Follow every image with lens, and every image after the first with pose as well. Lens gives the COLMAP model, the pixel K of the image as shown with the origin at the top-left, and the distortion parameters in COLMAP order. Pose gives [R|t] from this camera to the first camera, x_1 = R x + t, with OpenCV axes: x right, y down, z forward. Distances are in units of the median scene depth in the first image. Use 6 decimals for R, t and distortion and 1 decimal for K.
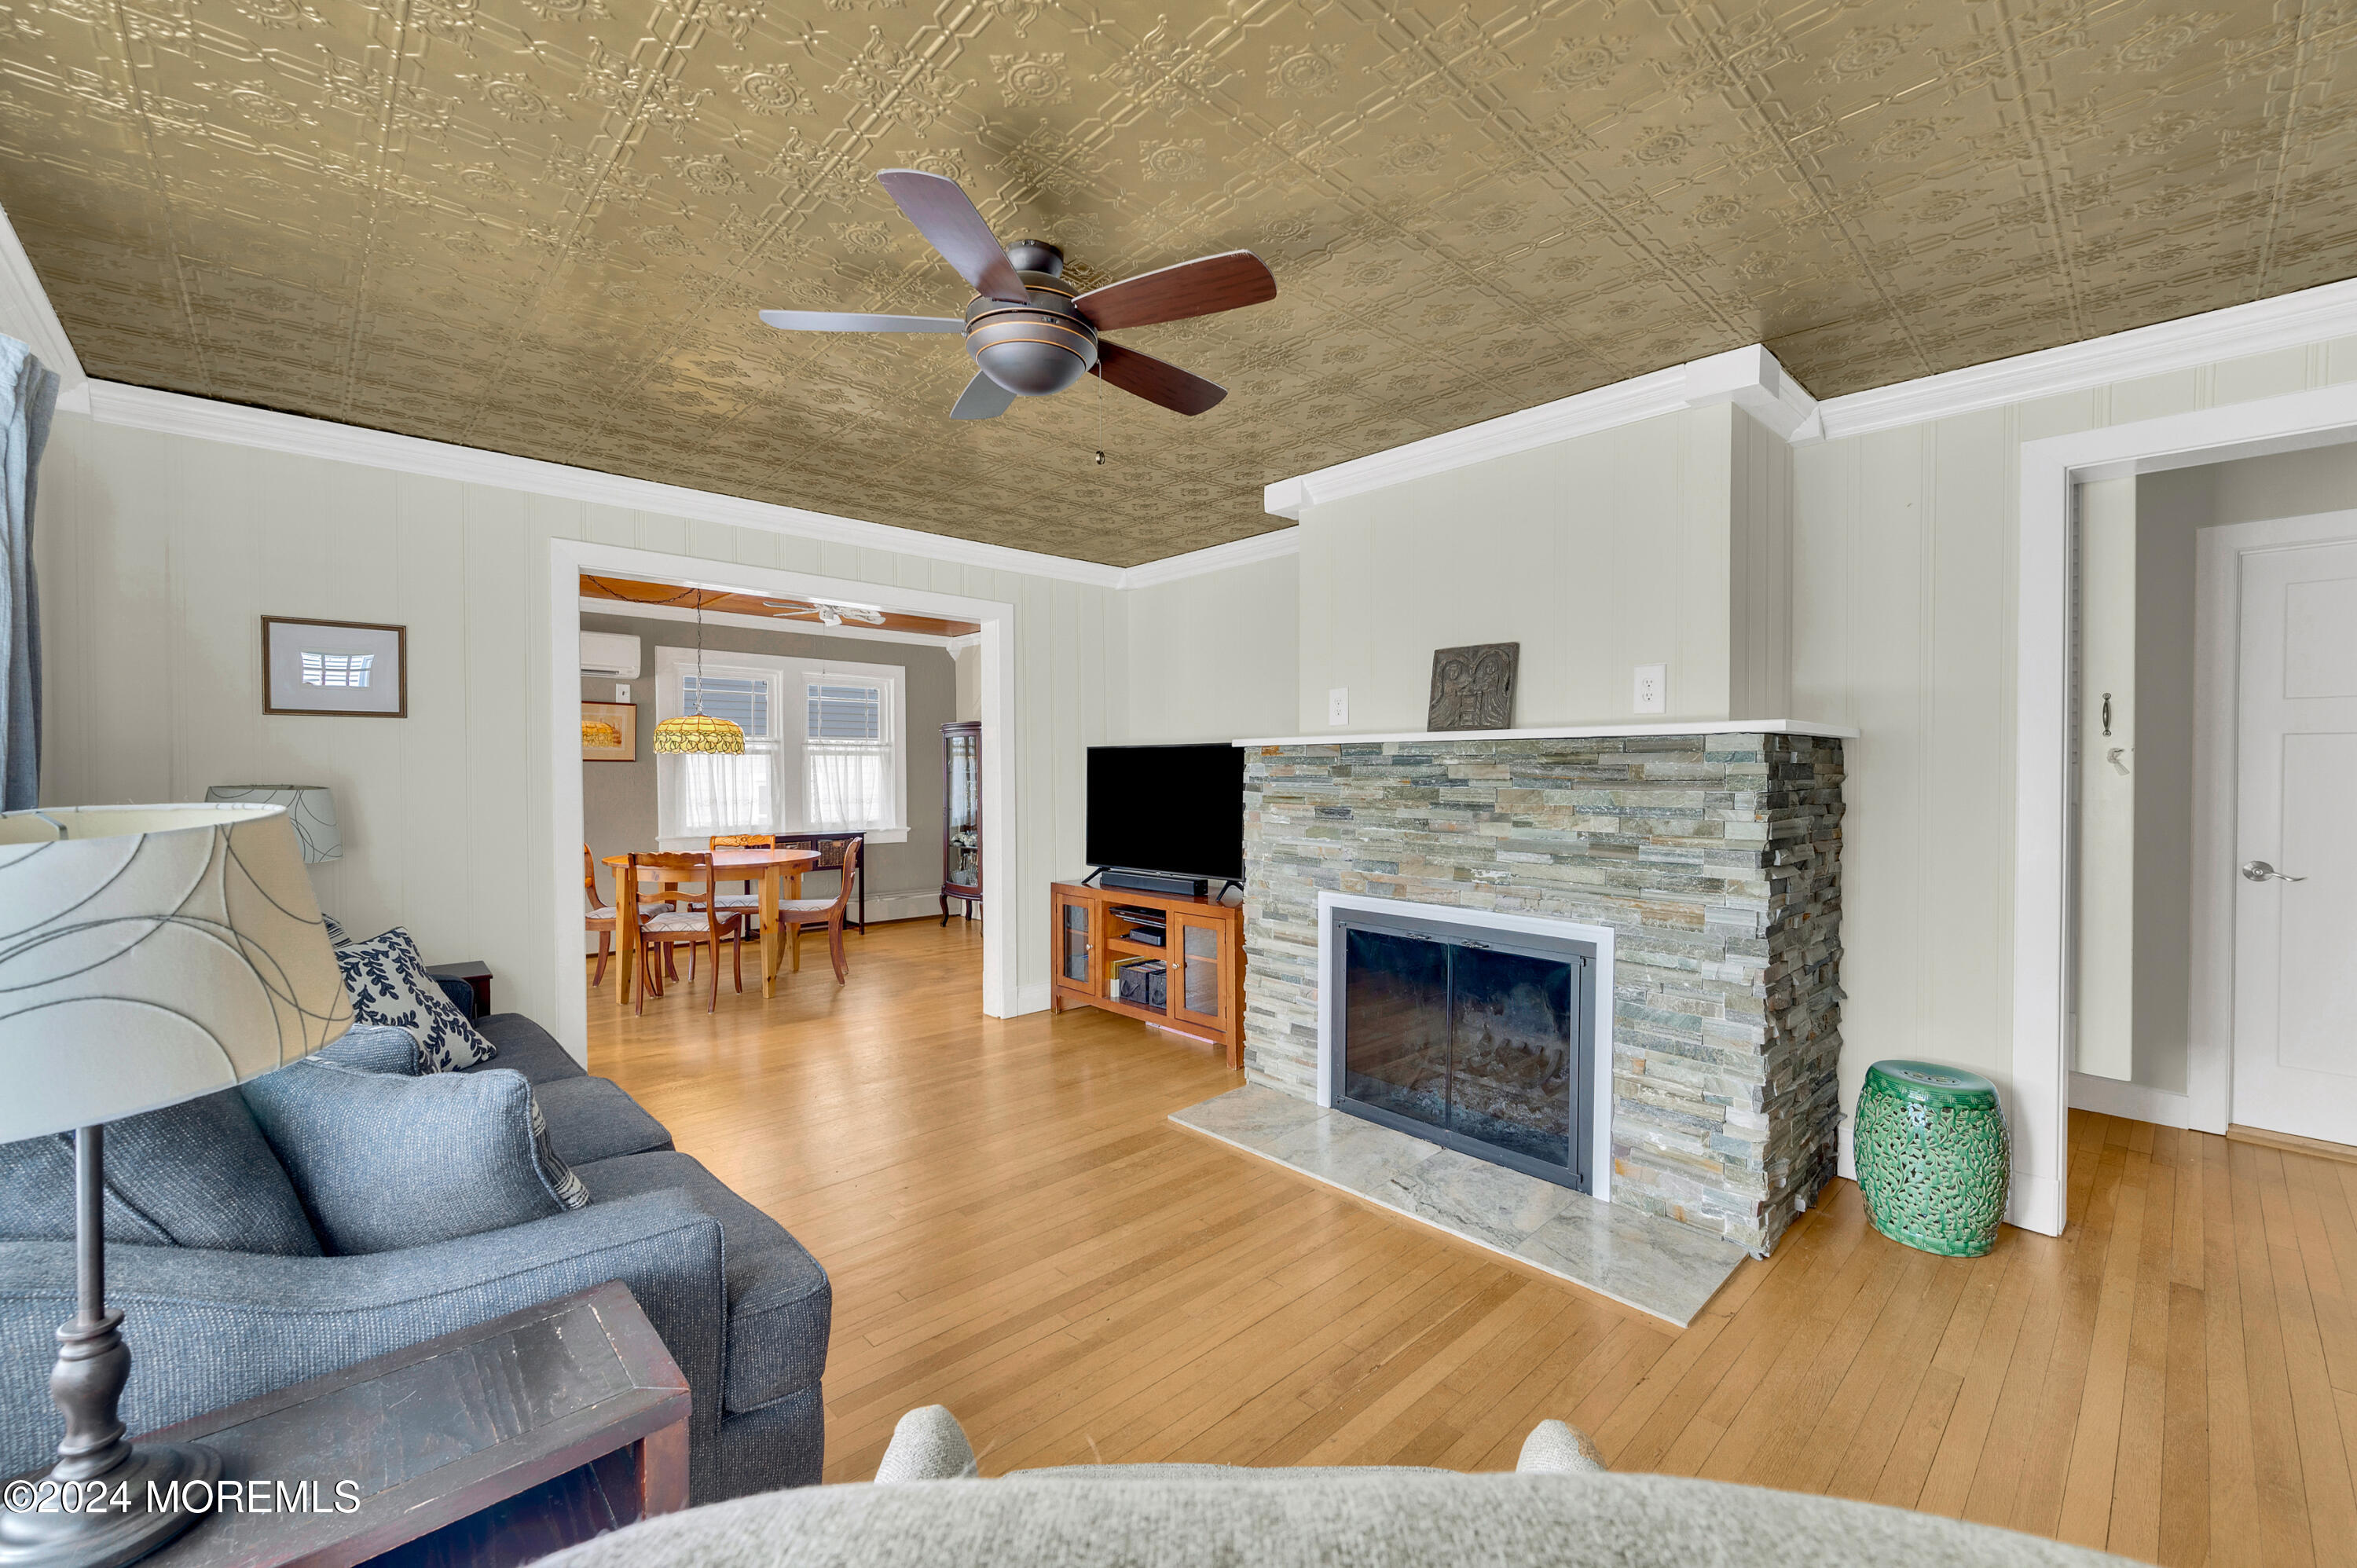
lens RADIAL K [[945.8, 0, 1178.5], [0, 945.8, 784.0], [0, 0, 1]] dist [0.009092, 0.000017]
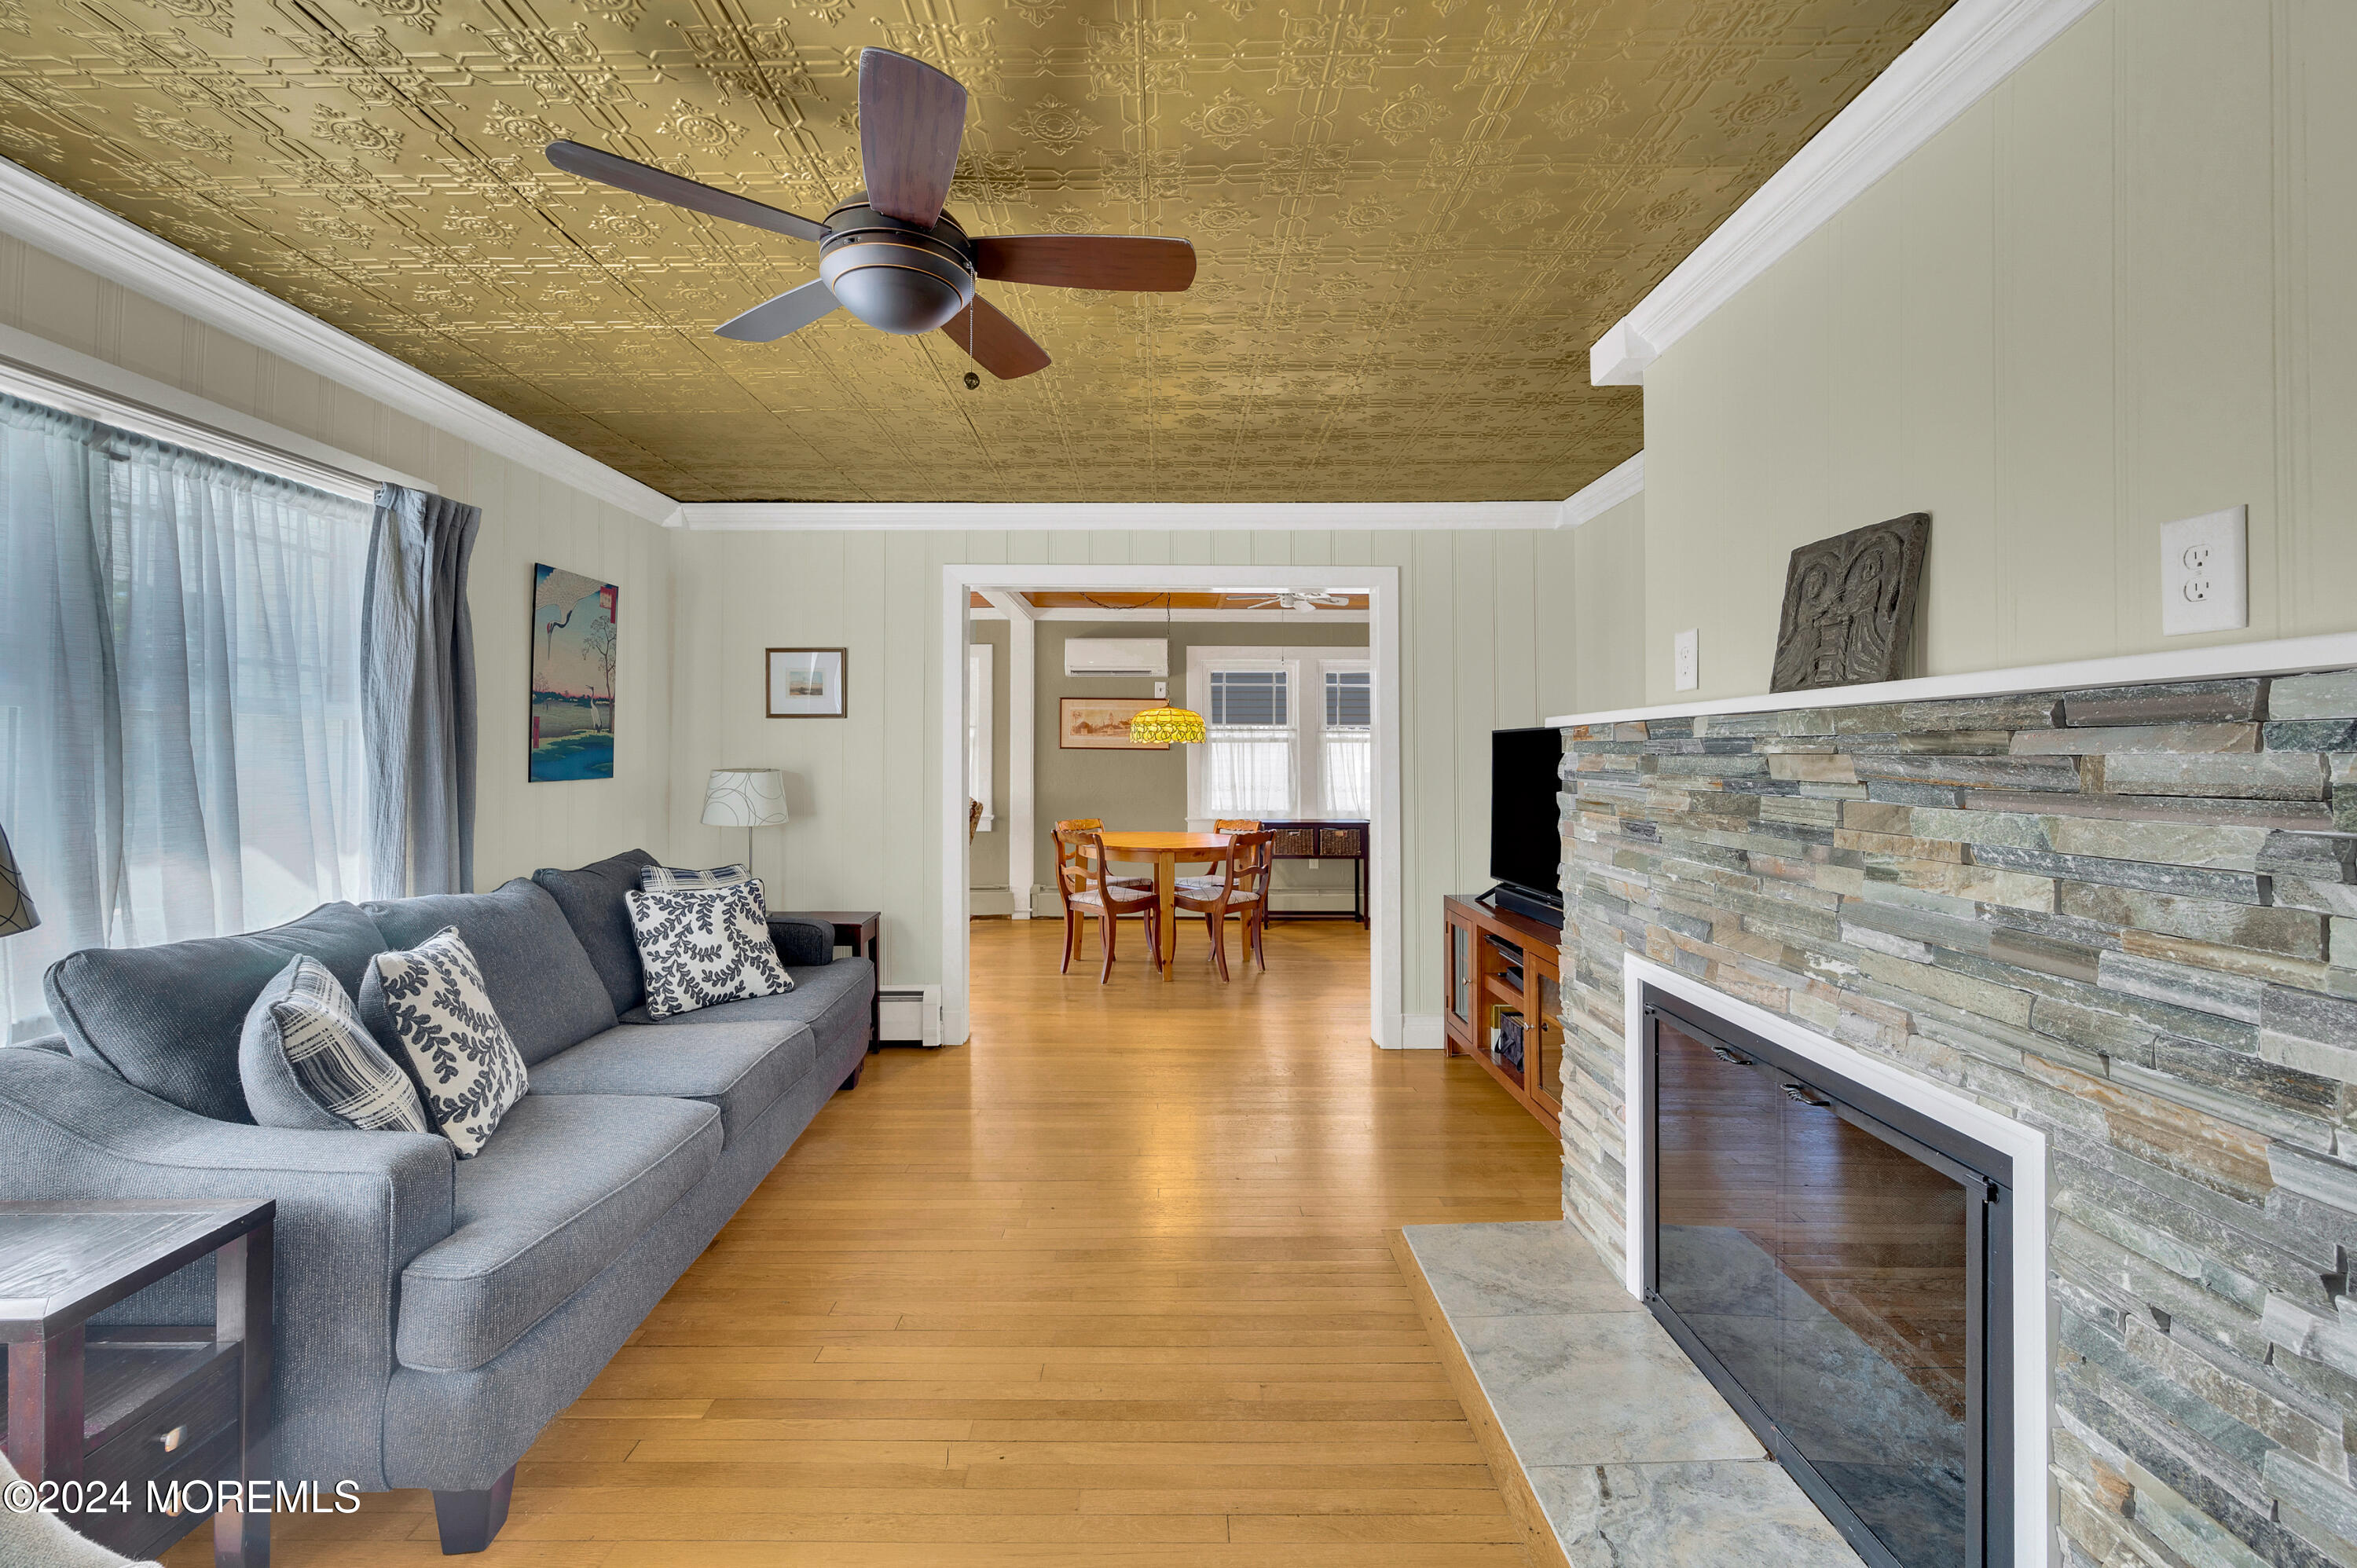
lens RADIAL K [[950.5, 0, 1182.2], [0, 950.5, 743.2], [0, 0, 1]] dist [-0.000828, 0.000305]
pose [[0.731672, -0.007623, -0.681614, 0.413794], [-0.011670, 0.999651, -0.023707, -0.009876], [0.681557, 0.025300, 0.731328, 0.363927]]
